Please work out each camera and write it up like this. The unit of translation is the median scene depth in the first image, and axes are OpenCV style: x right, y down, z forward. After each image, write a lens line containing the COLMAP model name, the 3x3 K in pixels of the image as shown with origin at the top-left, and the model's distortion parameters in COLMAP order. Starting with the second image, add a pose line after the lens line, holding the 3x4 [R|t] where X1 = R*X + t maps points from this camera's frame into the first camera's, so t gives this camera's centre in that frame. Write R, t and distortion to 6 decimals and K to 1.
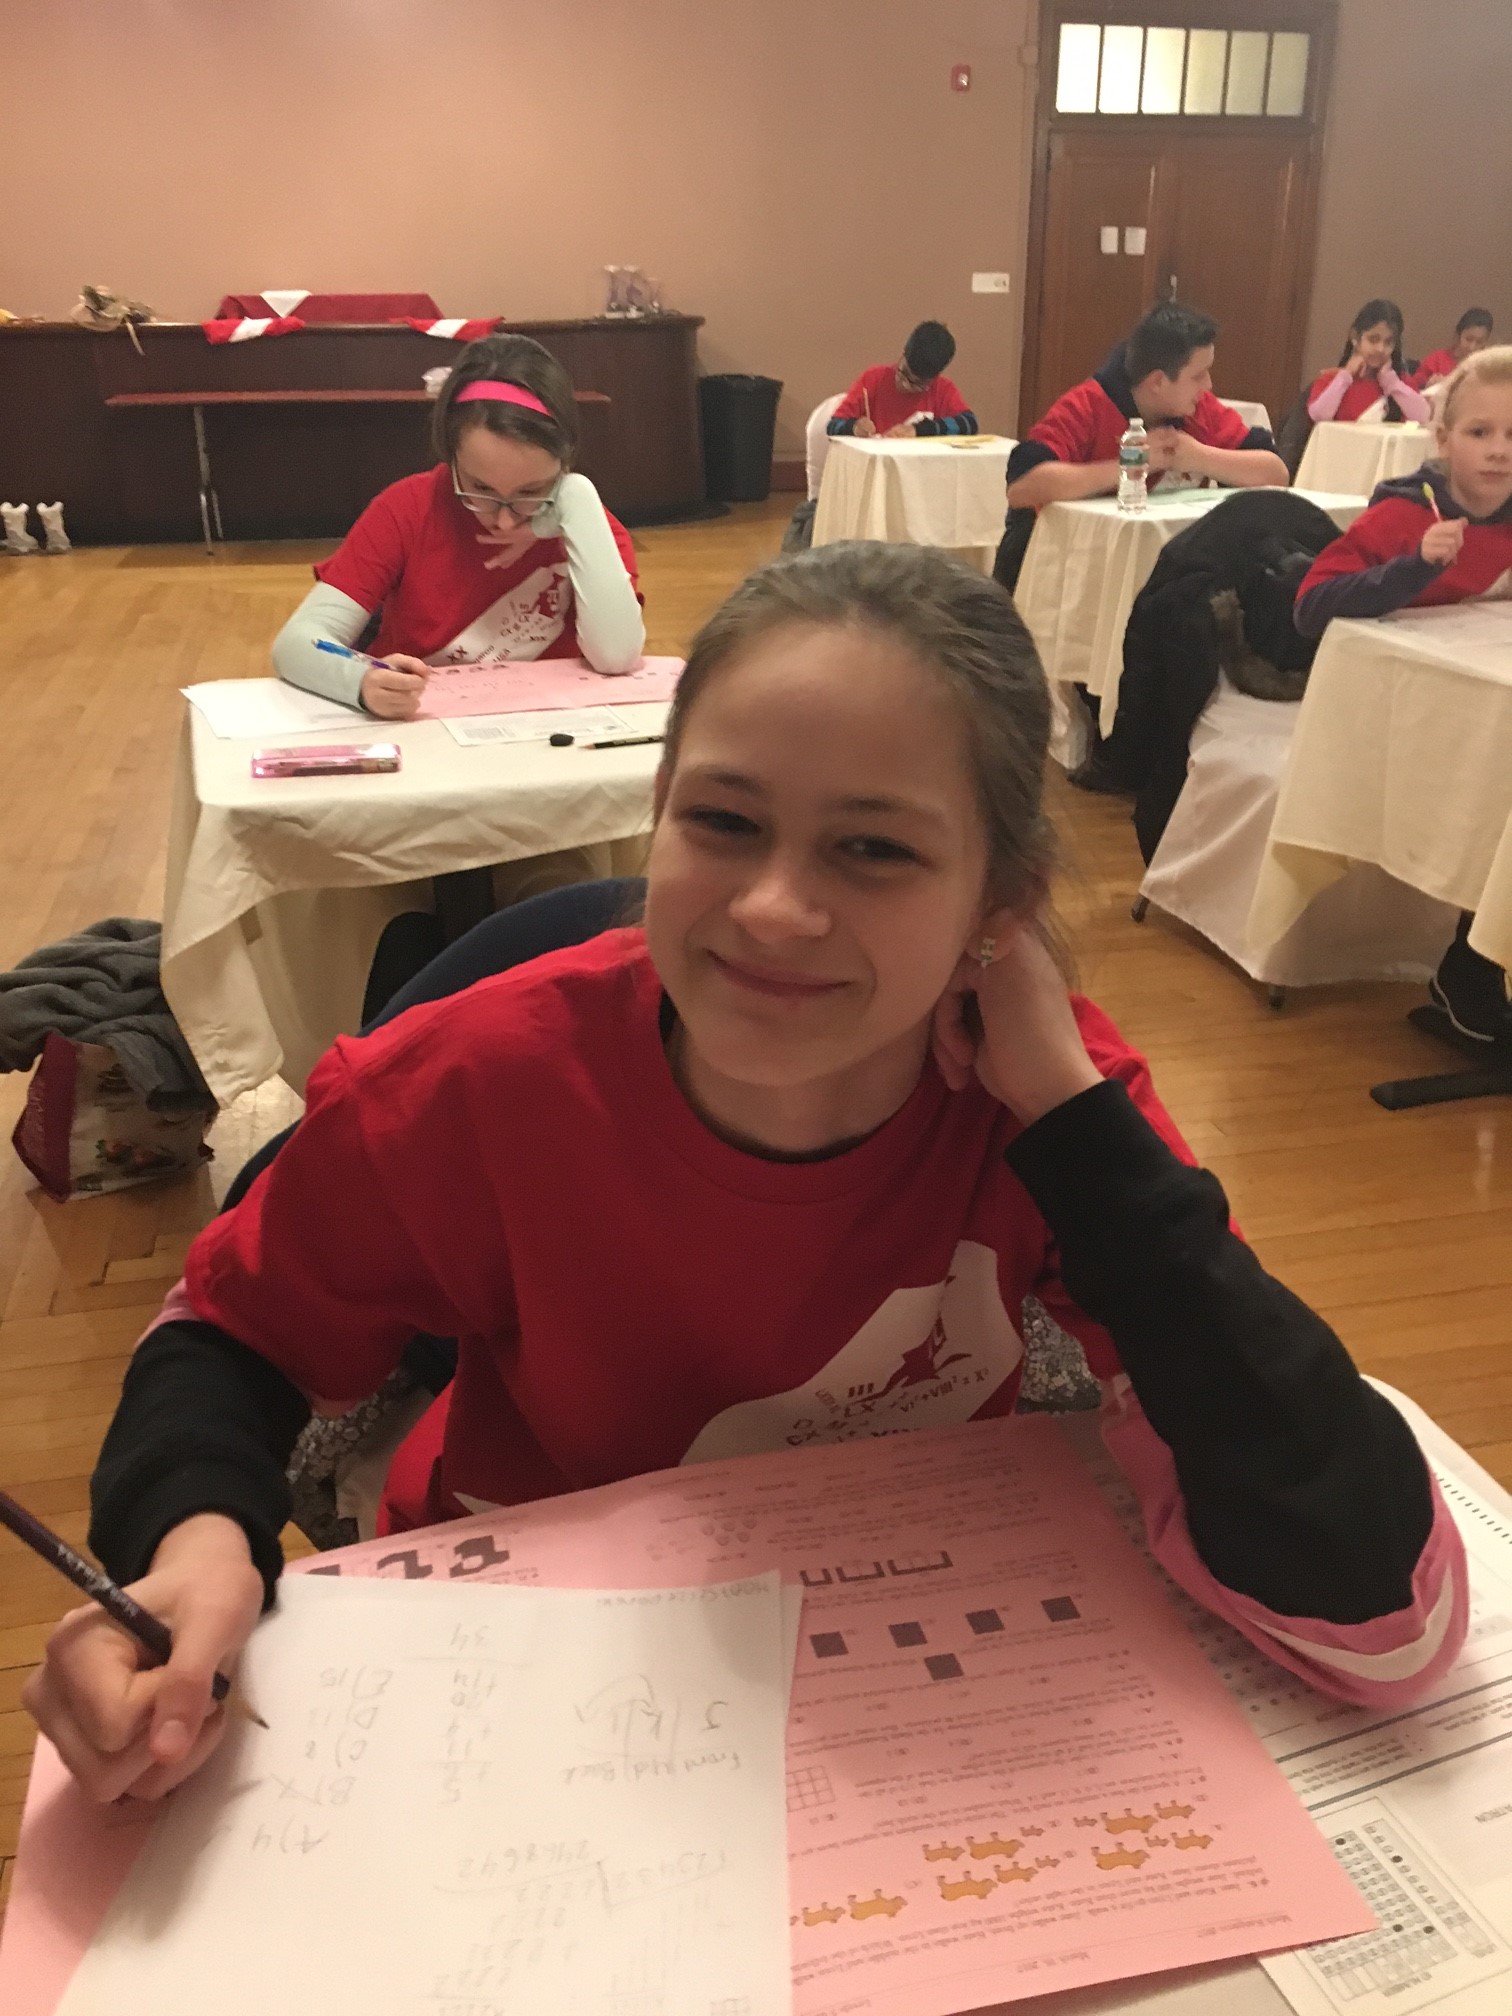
lens RADIAL K [[1724.3, 0, 759.9], [0, 1724.3, 1019.2], [0, 0, 1]] dist [0.051508, -0.050102]
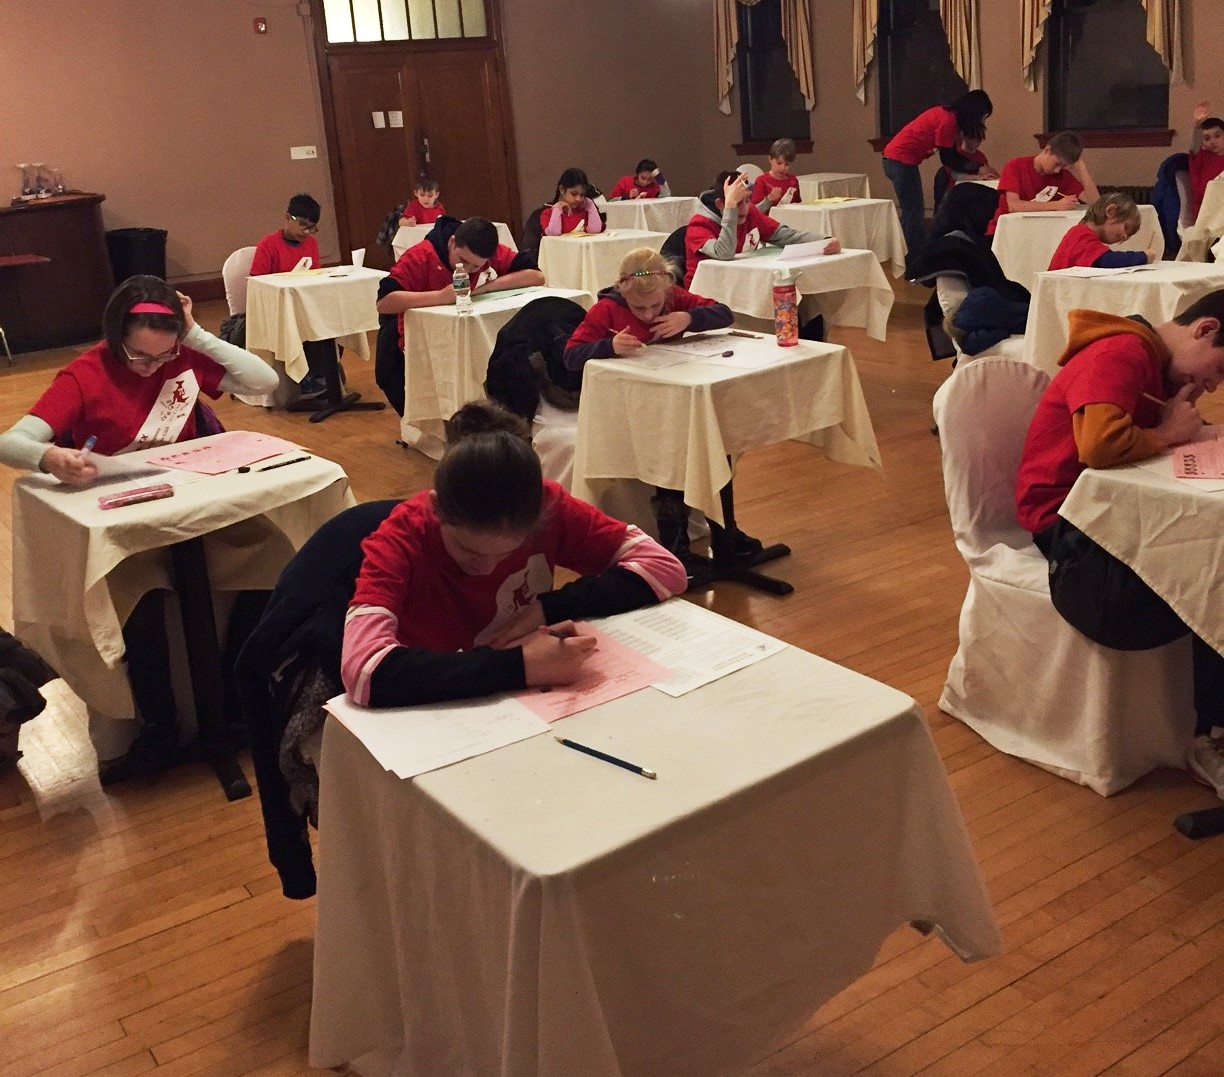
lens RADIAL K [[1402.1, 0, 610.4], [0, 1402.1, 415.9], [0, 0, 1]] dist [0.054865, 0.000000]
pose [[0.933894, -0.143518, 0.327482, -0.046543], [0.203022, 0.966784, -0.155274, 0.024610], [-0.294320, 0.211496, 0.932011, -0.130318]]
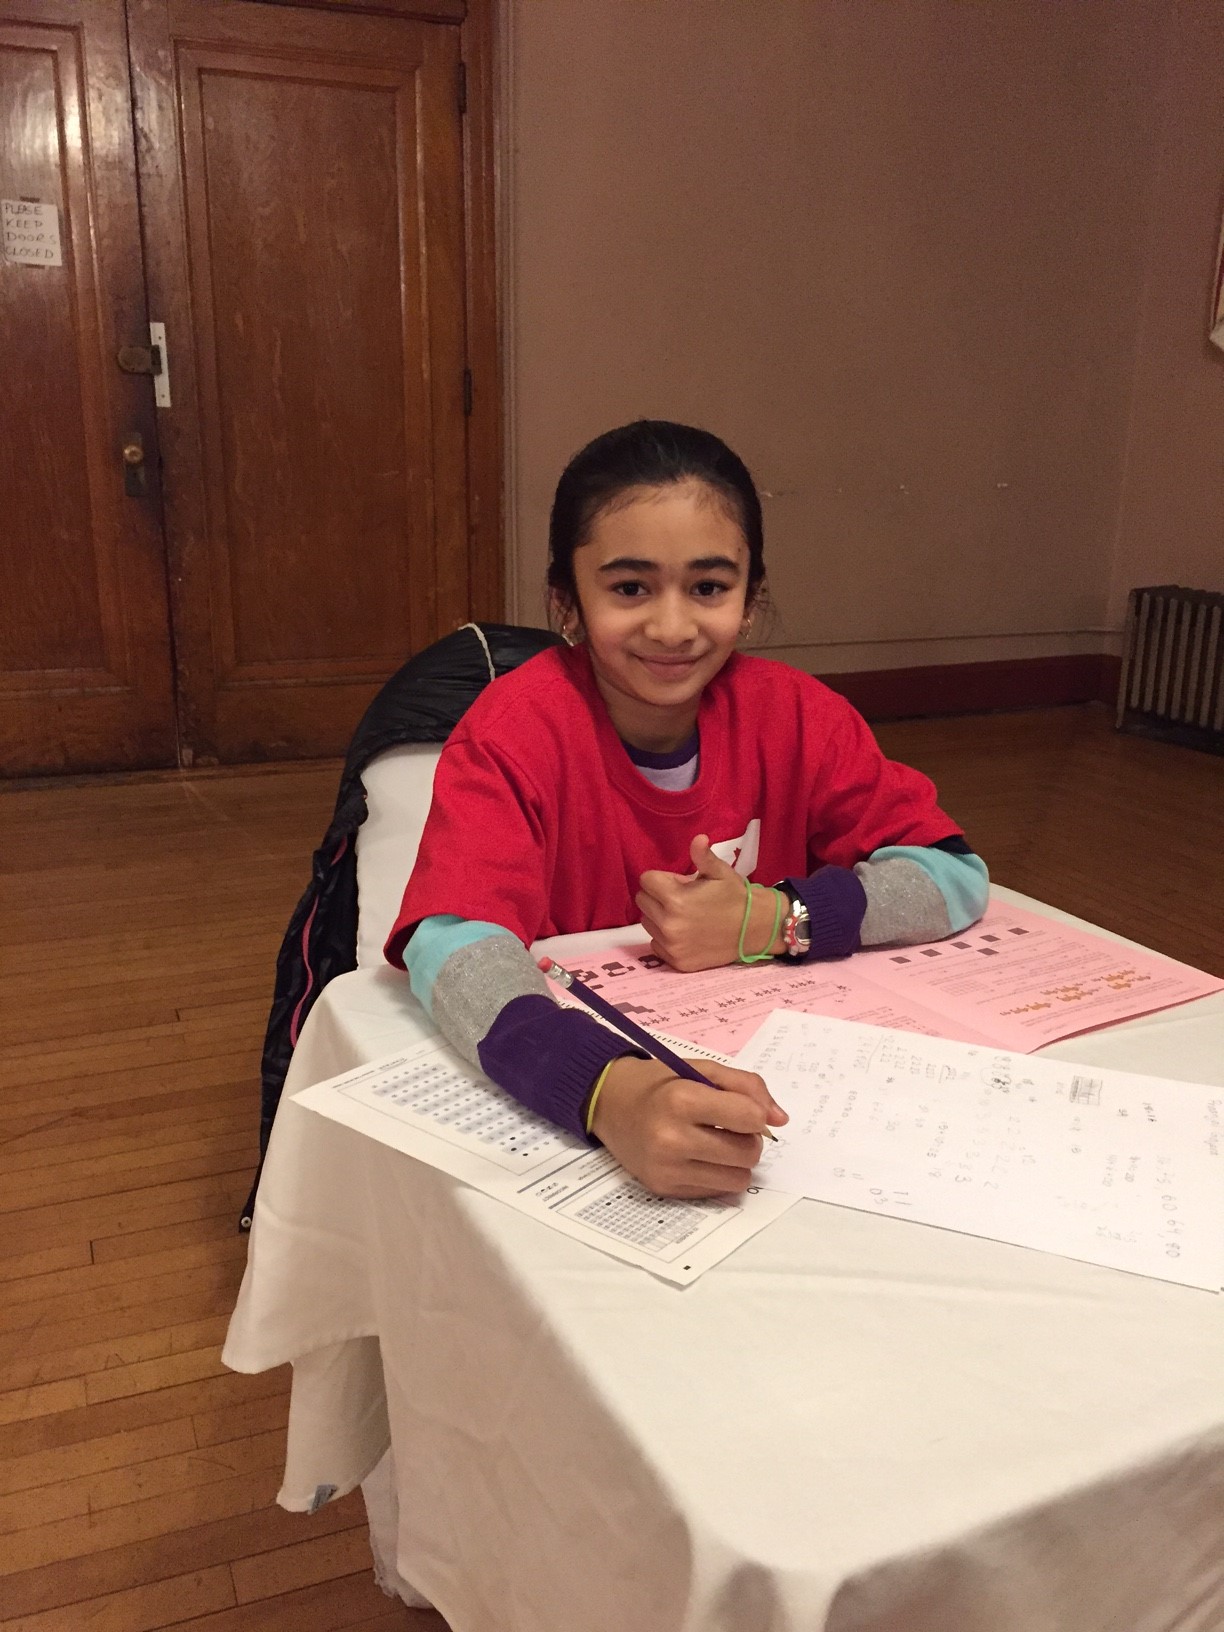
lens RADIAL K [[1403.3, 0, 605.6], [0, 1403.3, 831.2], [0, 0, 1]] dist [0.077443, -0.112397]
pose [[0.987209, -0.023220, 0.157730, 0.307005], [0.039188, 0.994326, -0.098892, -0.285449], [-0.154539, 0.103808, 0.982518, 0.705524]]
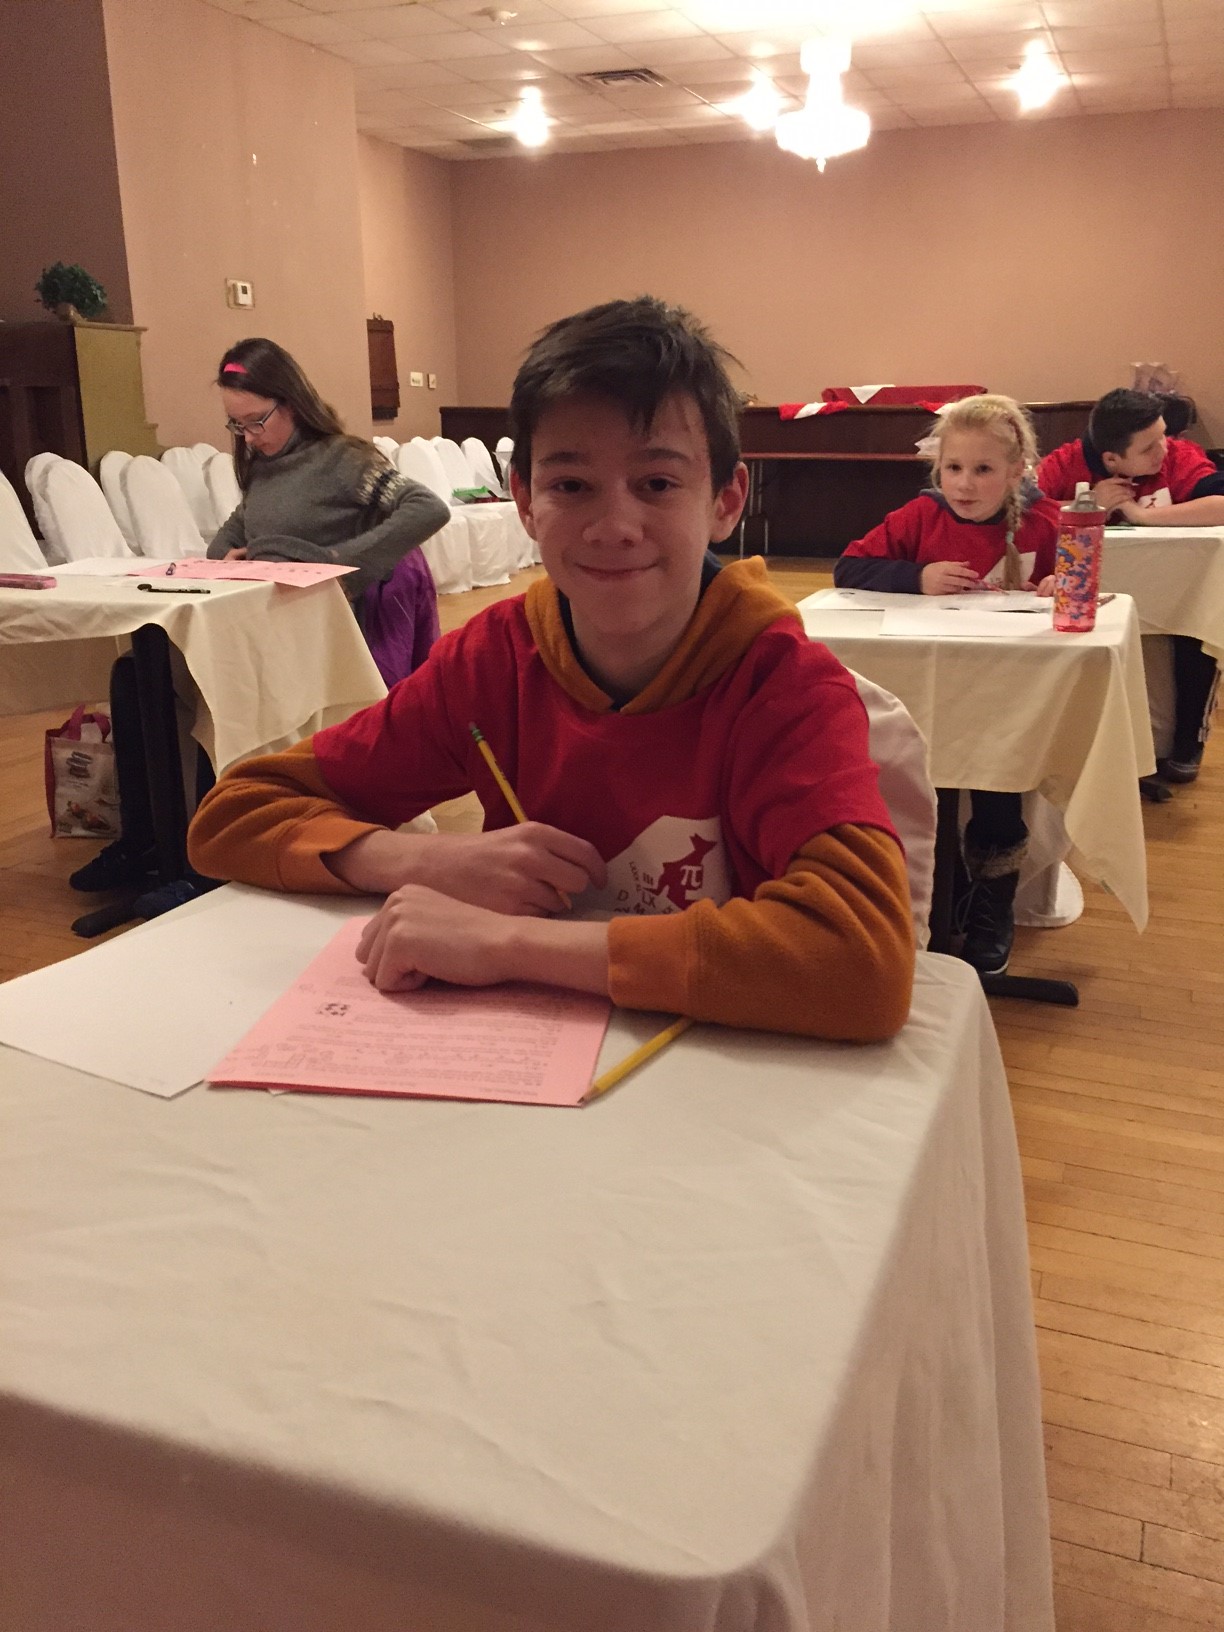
lens RADIAL K [[1403.3, 0, 616.3], [0, 1403.3, 814.7], [0, 0, 1]] dist [0.077443, -0.112397]
pose [[0.824598, 0.161293, -0.542238, 0.206492], [-0.218743, 0.974849, -0.042671, 0.004493], [0.521718, 0.153797, 0.839140, 0.008626]]
